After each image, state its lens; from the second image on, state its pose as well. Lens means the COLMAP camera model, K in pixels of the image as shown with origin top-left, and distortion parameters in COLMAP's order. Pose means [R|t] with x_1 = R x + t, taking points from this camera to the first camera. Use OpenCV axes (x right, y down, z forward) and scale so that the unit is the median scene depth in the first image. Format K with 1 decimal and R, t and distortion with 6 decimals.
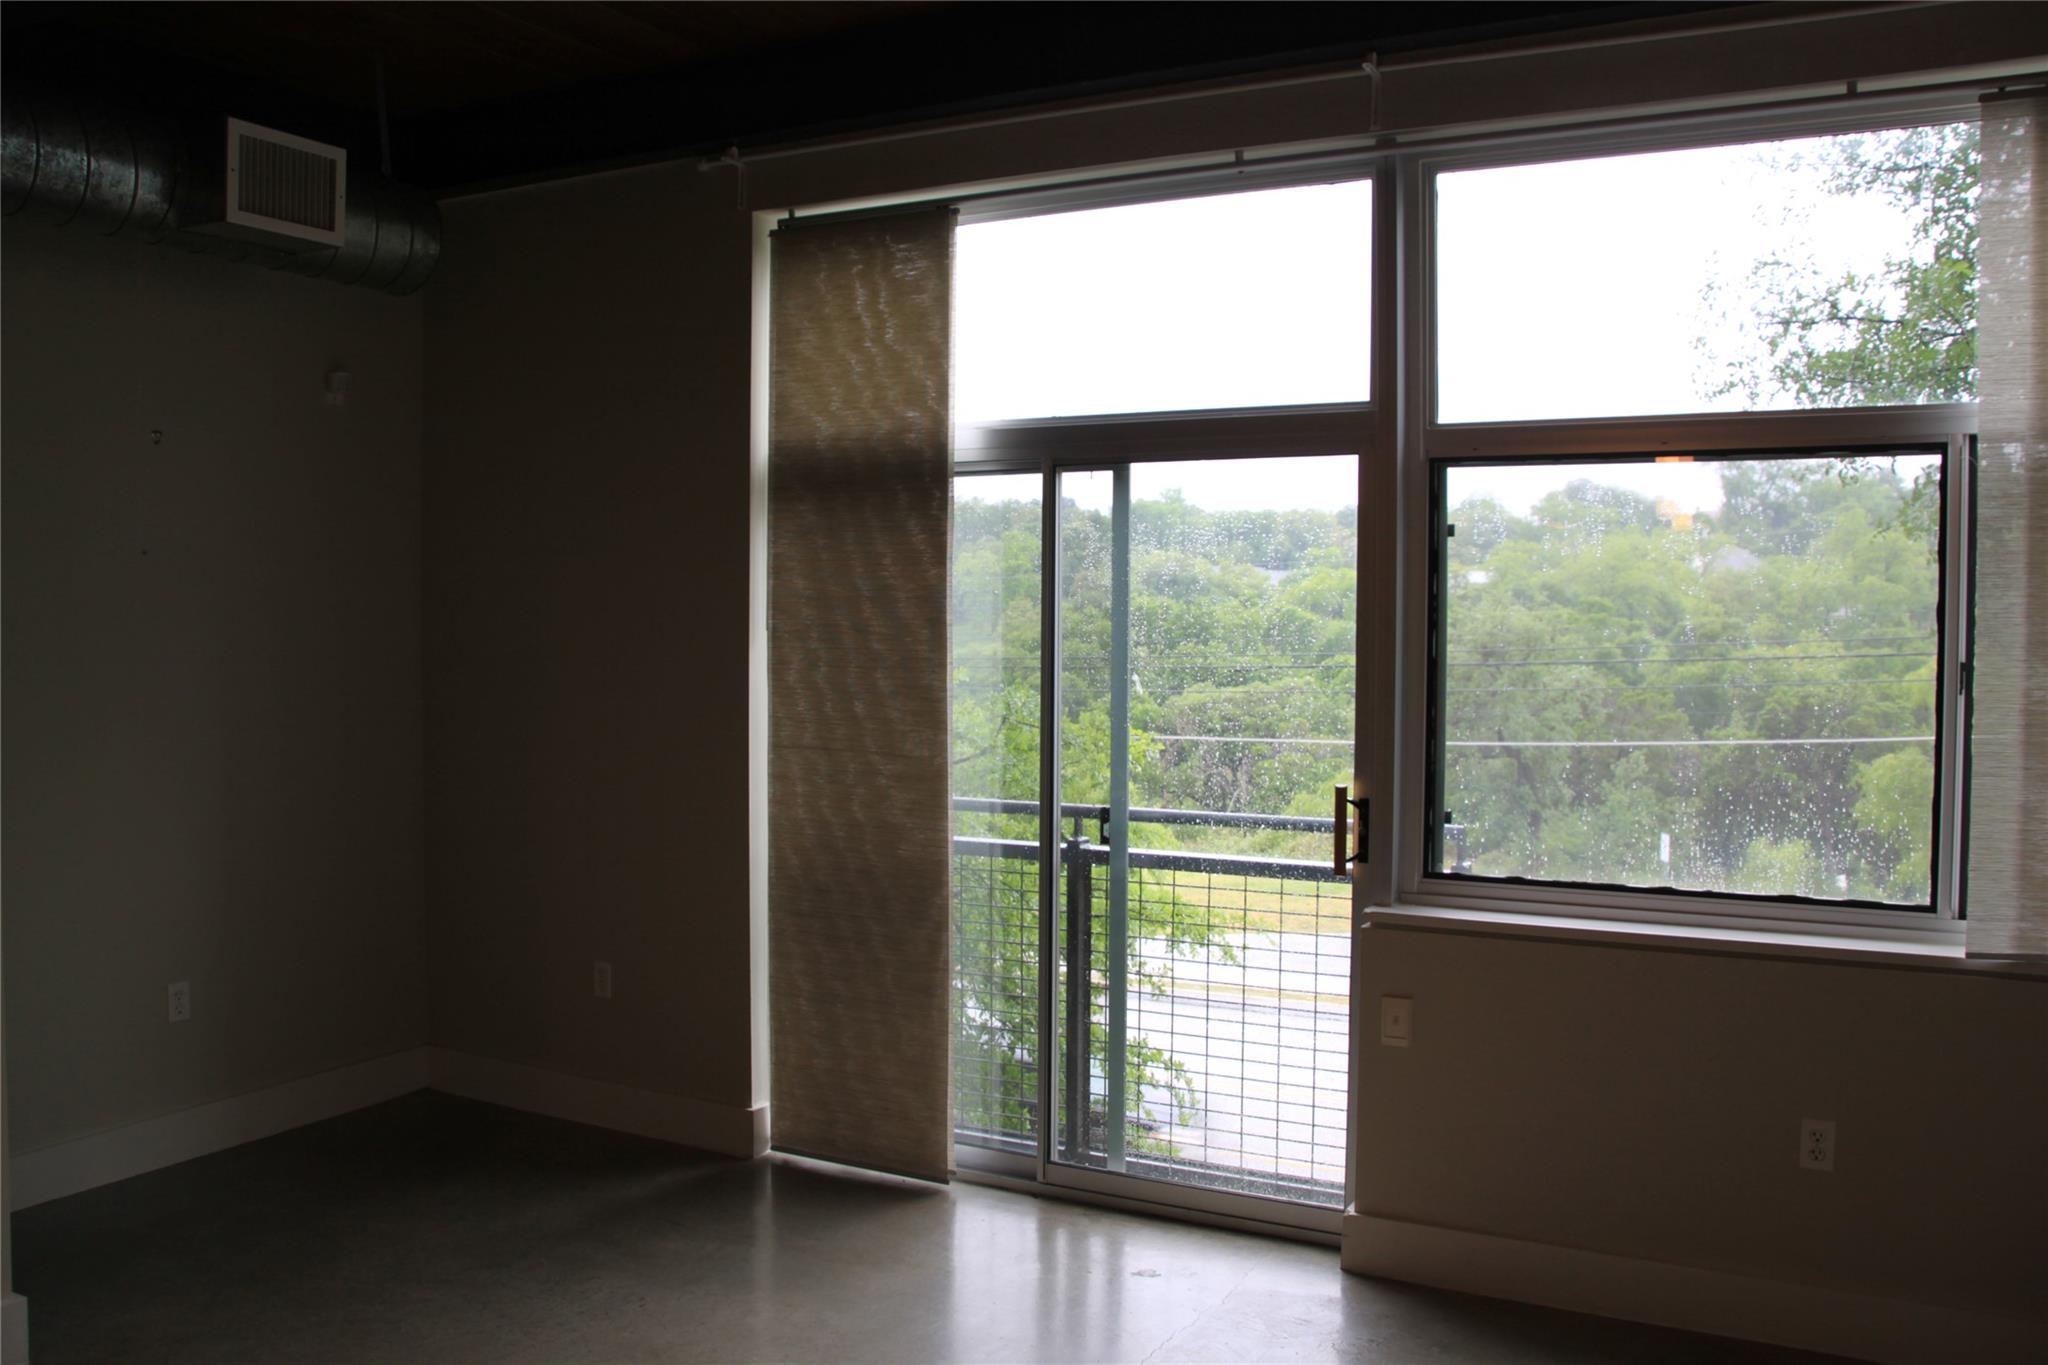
lens RADIAL K [[1705.8, 0, 1035.4], [0, 1705.8, 674.4], [0, 0, 1]] dist [-0.152155, 0.108532]
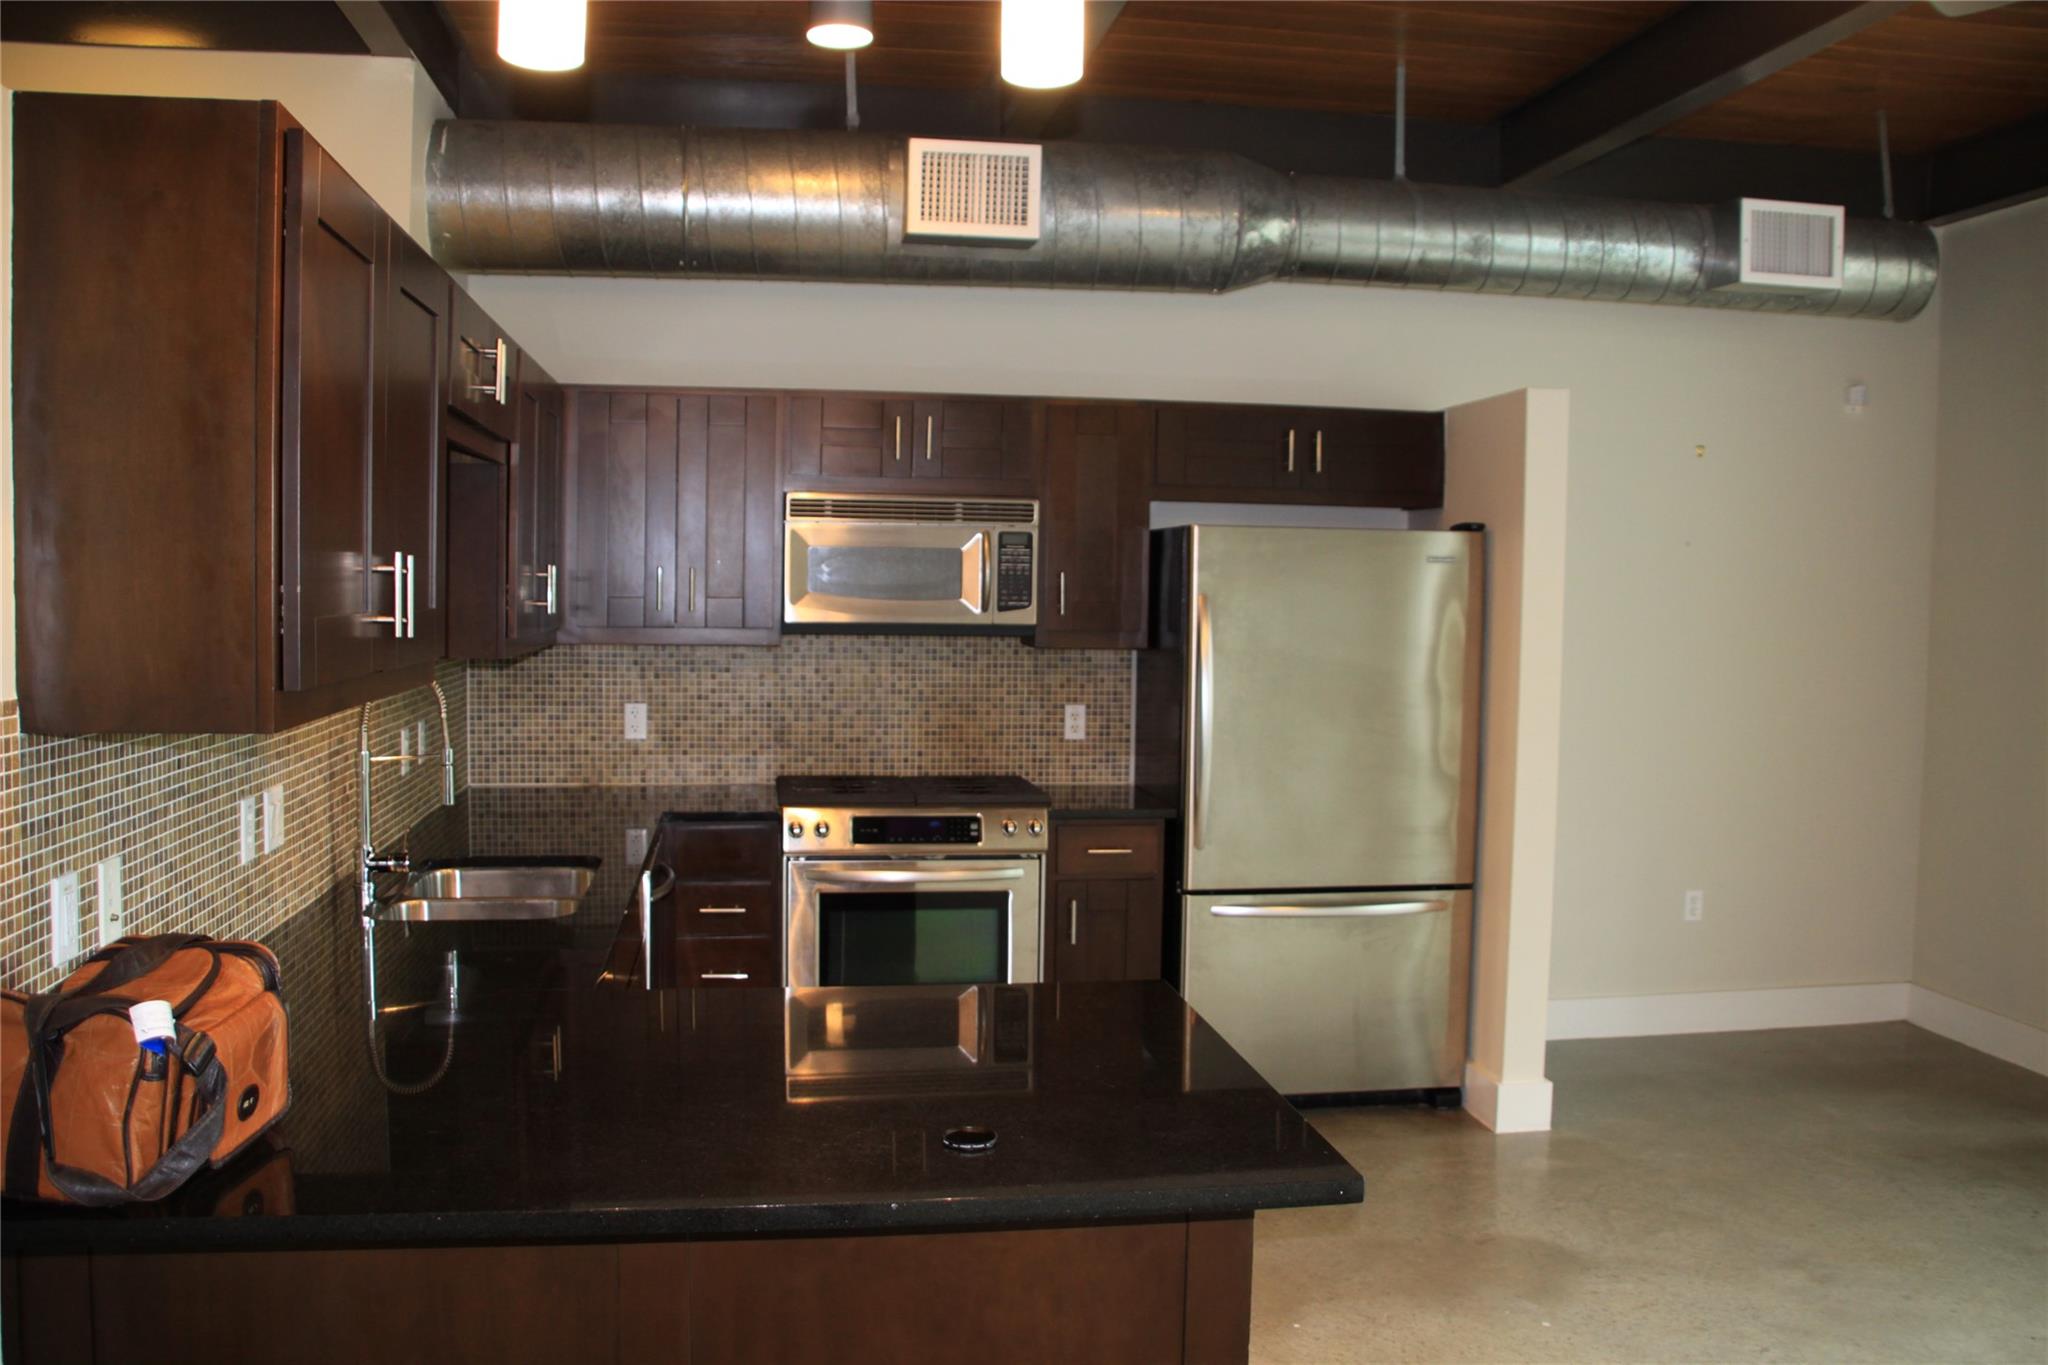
lens RADIAL K [[1705.8, 0, 1019.5], [0, 1705.8, 685.8], [0, 0, 1]] dist [-0.152155, 0.108532]
pose [[0.607117, 0.053006, -0.792842, 0.179760], [-0.037732, 0.998570, 0.037867, 0.005481], [0.793716, 0.006926, 0.608249, -0.193730]]
